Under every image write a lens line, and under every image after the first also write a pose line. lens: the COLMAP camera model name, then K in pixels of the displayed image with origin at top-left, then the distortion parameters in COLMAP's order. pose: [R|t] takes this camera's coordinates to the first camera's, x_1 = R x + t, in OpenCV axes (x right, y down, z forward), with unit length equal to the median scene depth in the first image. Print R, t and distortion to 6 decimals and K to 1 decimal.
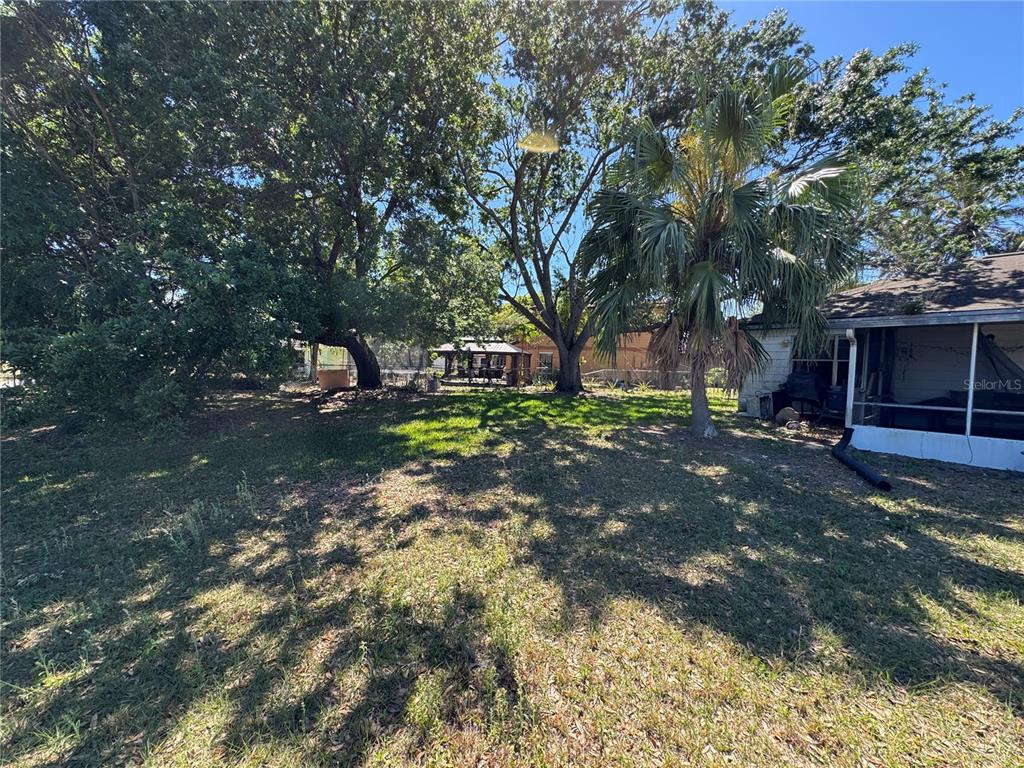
lens RADIAL K [[407.9, 0, 511.0], [0, 407.9, 384.4], [0, 0, 1]] dist [-0.002400, 0.000884]
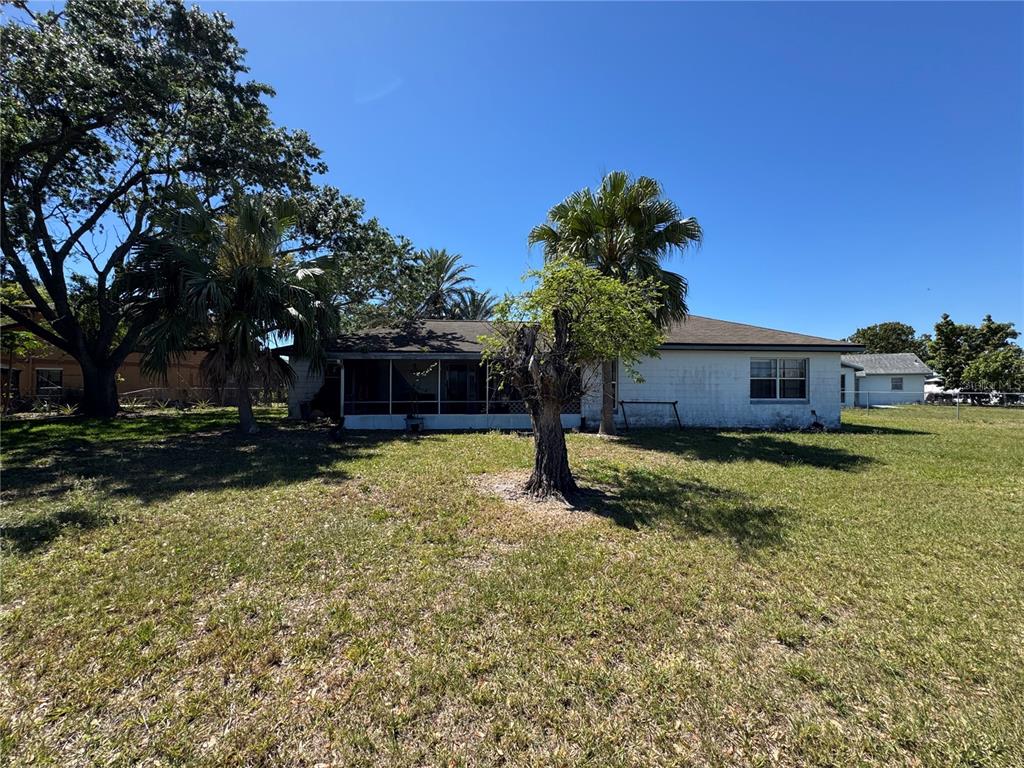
lens RADIAL K [[407.9, 0, 510.6], [0, 407.9, 383.0], [0, 0, 1]] dist [-0.002400, 0.000884]
pose [[0.581734, -0.013977, 0.813259, -0.059287], [0.051207, 0.998498, -0.019468, 0.014261], [-0.811766, 0.052970, 0.581576, -0.240458]]
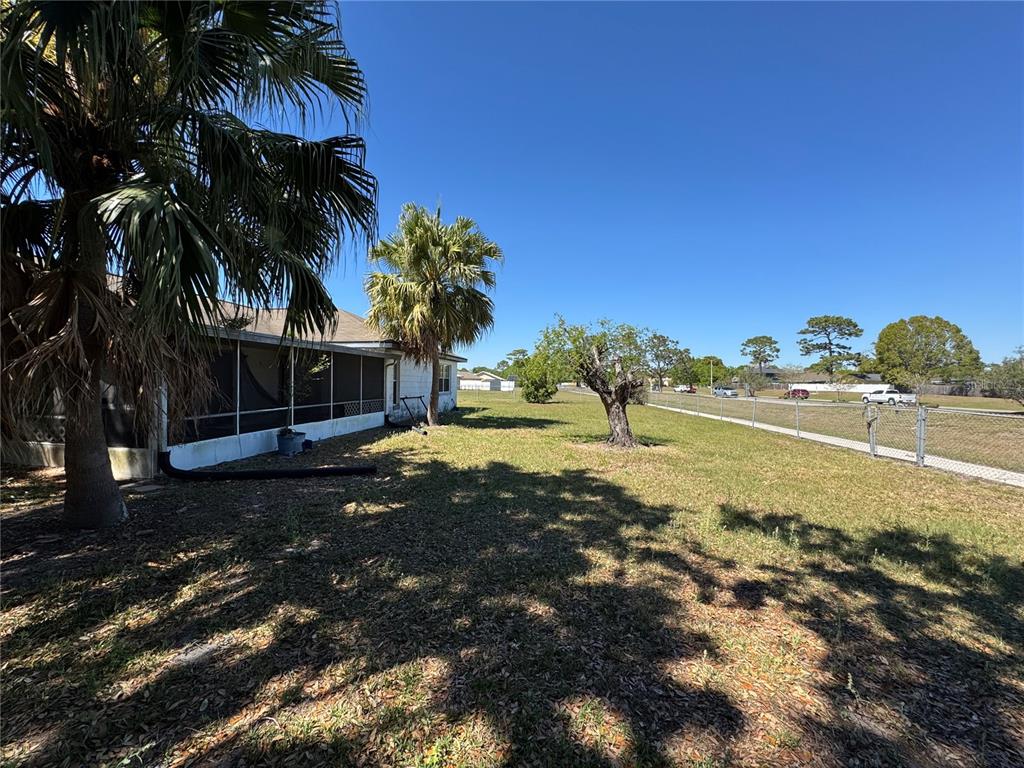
lens RADIAL K [[407.9, 0, 512.6], [0, 407.9, 384.3], [0, 0, 1]] dist [-0.002400, 0.000884]
pose [[-0.680937, -0.033501, 0.731576, -0.096365], [0.011562, 0.998337, 0.056479, -0.025063], [-0.732251, 0.046917, -0.679417, 0.367468]]
